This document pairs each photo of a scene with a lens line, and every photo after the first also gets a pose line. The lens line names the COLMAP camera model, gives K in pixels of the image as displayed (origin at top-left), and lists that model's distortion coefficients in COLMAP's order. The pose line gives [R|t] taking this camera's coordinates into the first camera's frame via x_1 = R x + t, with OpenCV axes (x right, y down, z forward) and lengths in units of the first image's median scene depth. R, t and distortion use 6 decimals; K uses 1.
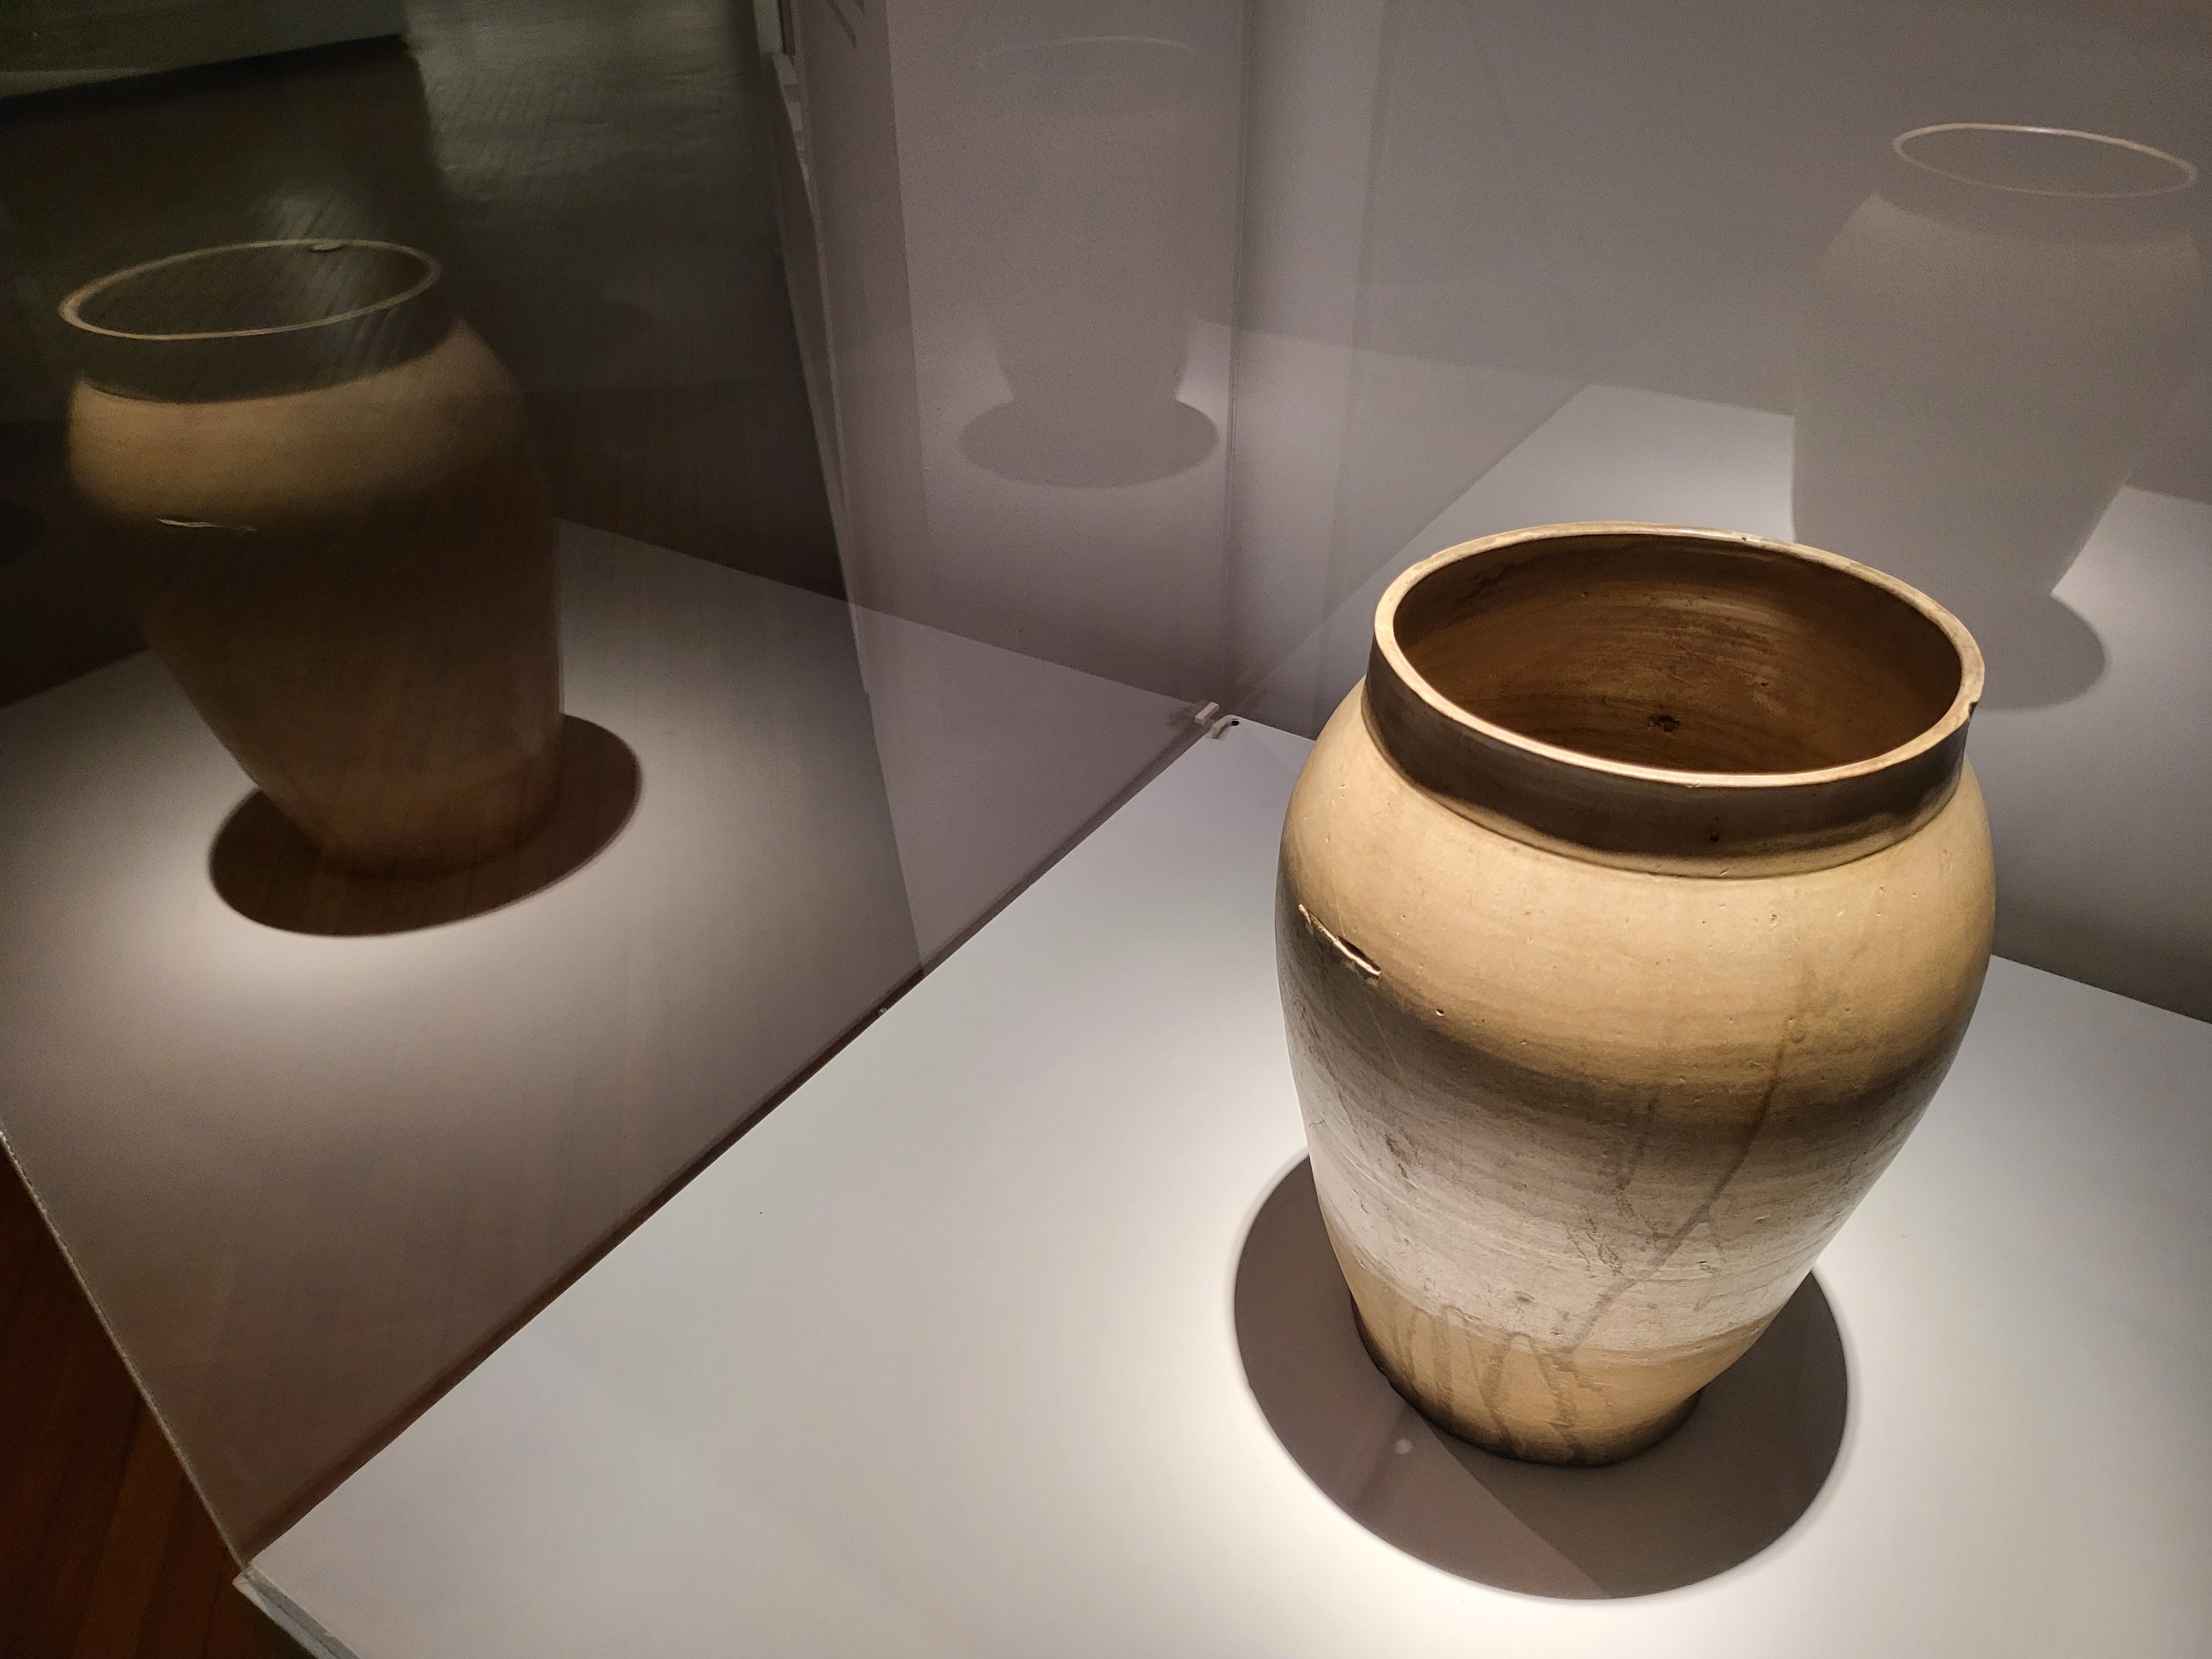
lens RADIAL K [[1524.8, 0, 1099.7], [0, 1524.8, 829.2], [0, 0, 1]] dist [0.001560, 0.000233]
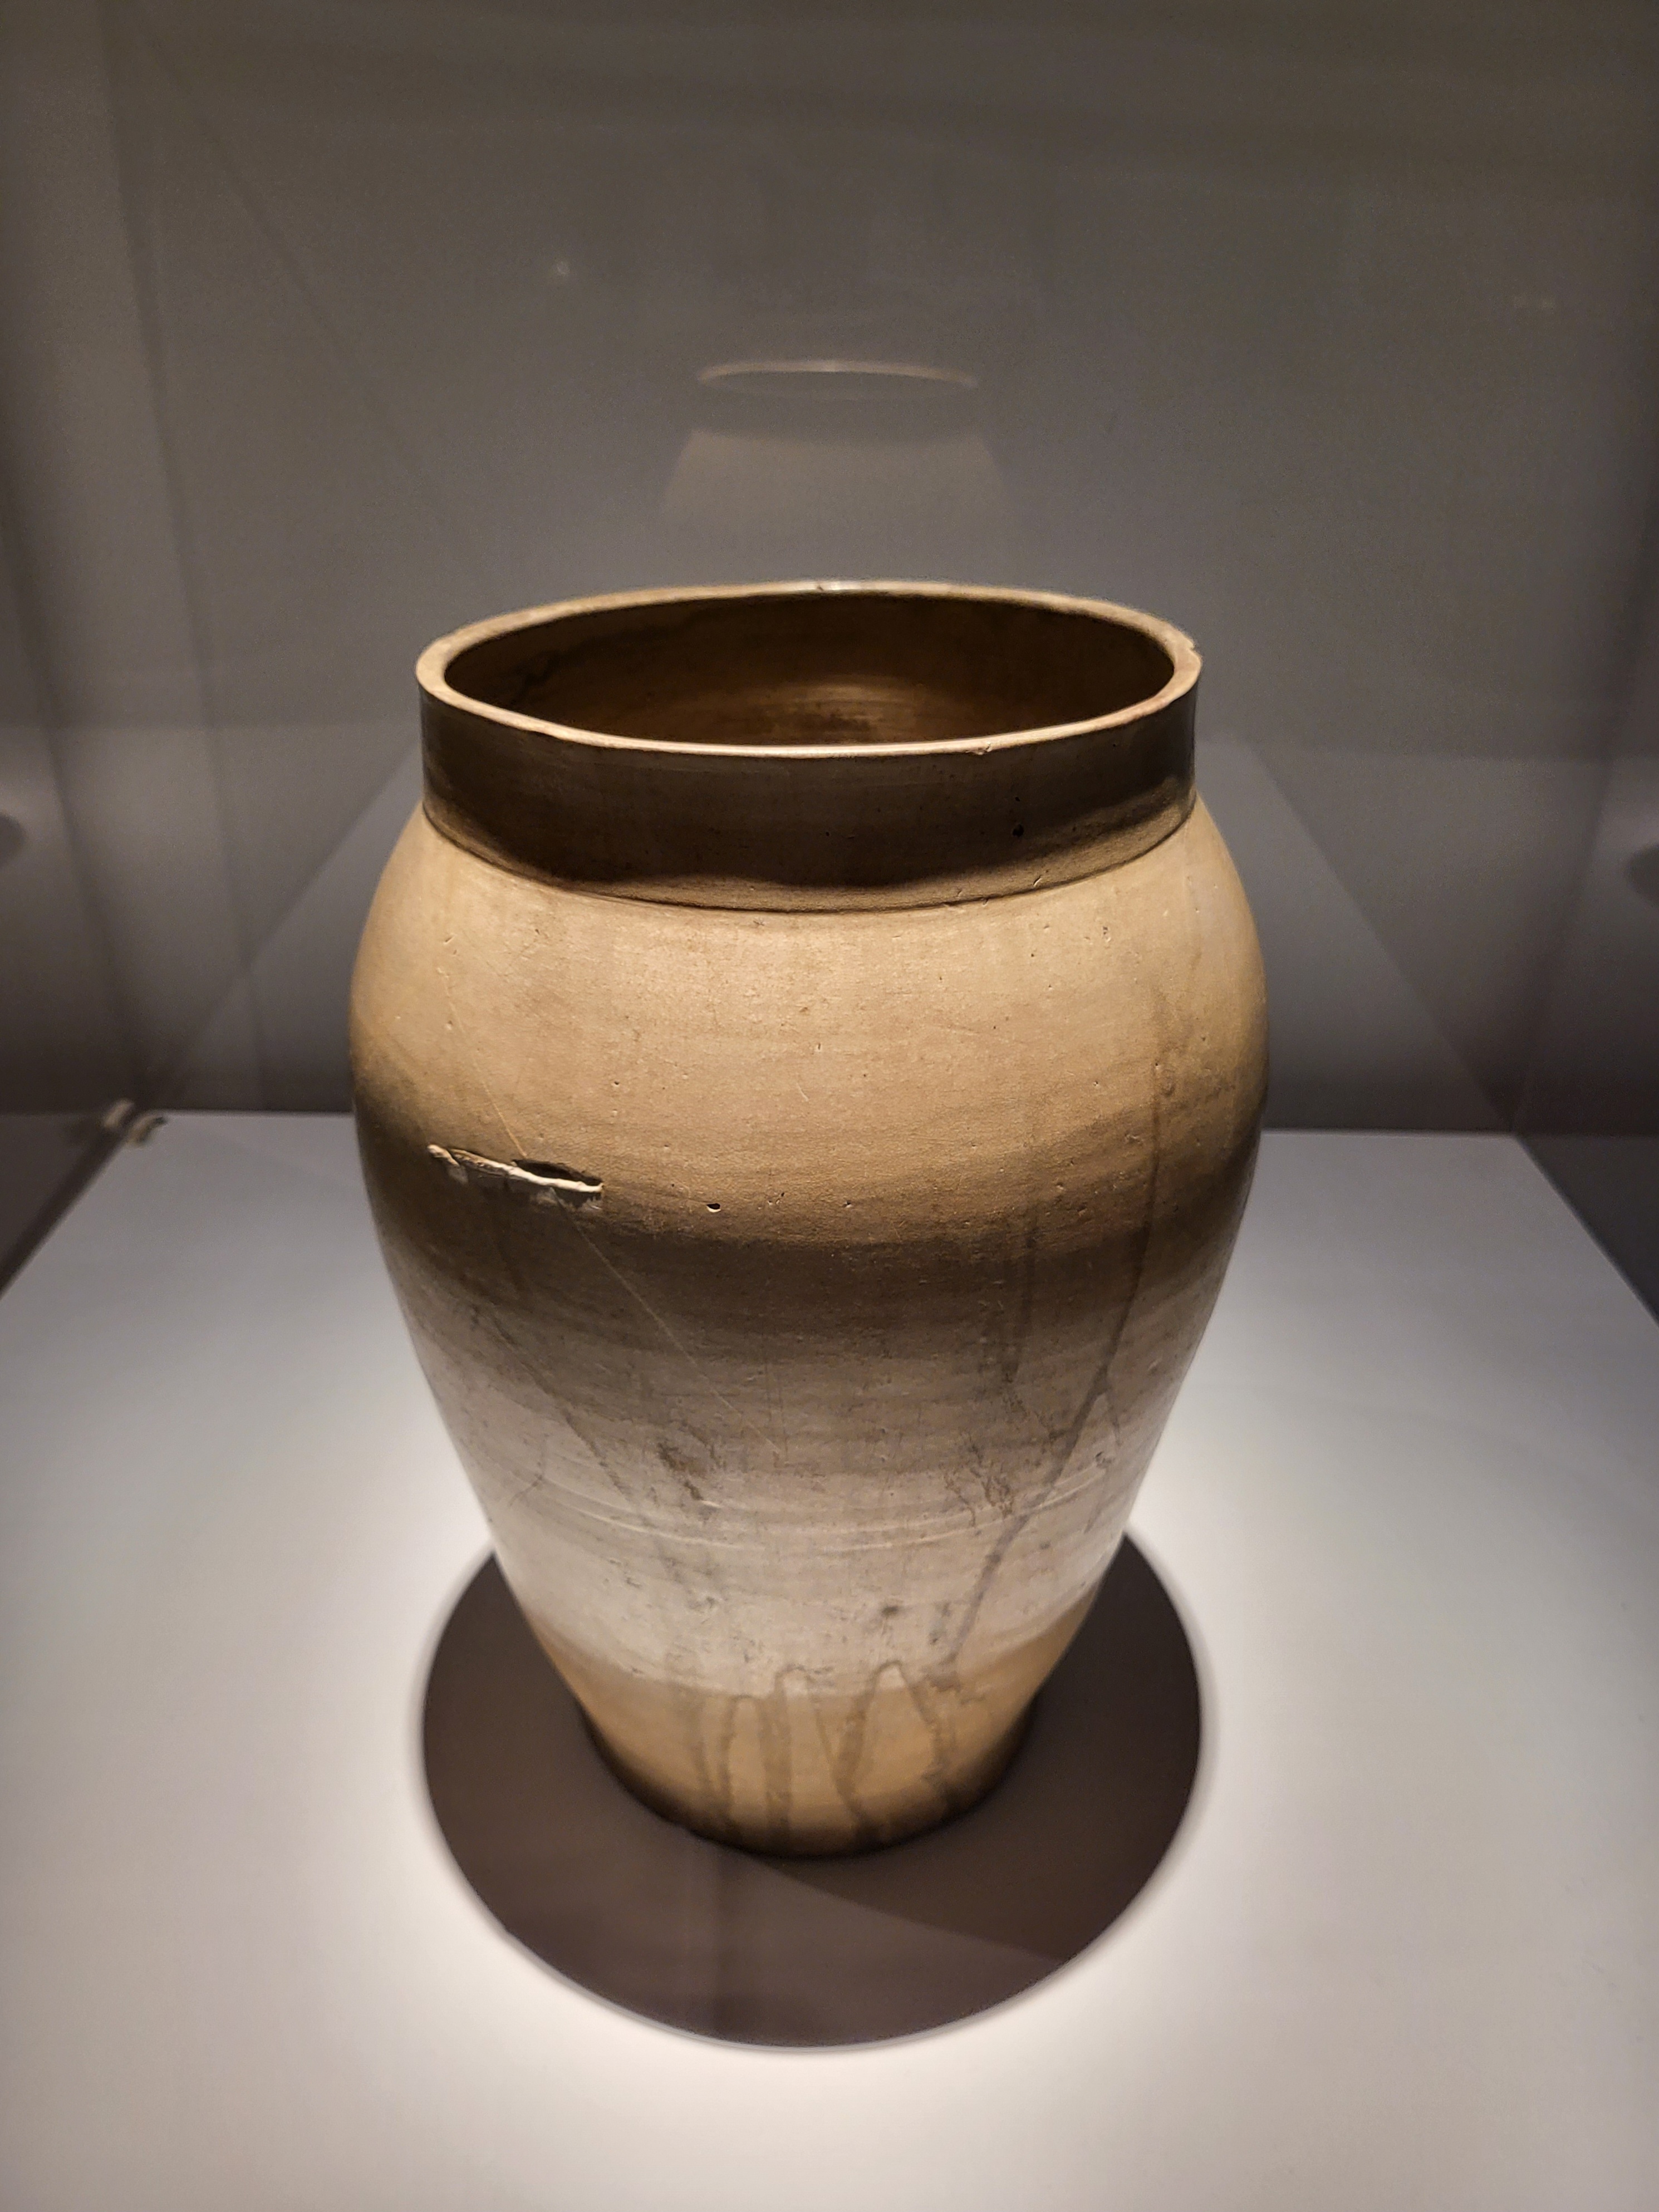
lens RADIAL K [[1624.3, 0, 831.8], [0, 1624.3, 1115.1], [0, 0, 1]] dist [-0.000818, 0.003200]
pose [[0.839880, -0.245353, 0.484153, -0.056514], [0.290017, 0.956848, -0.018205, 0.105581], [-0.458794, 0.155702, 0.874794, 0.354688]]
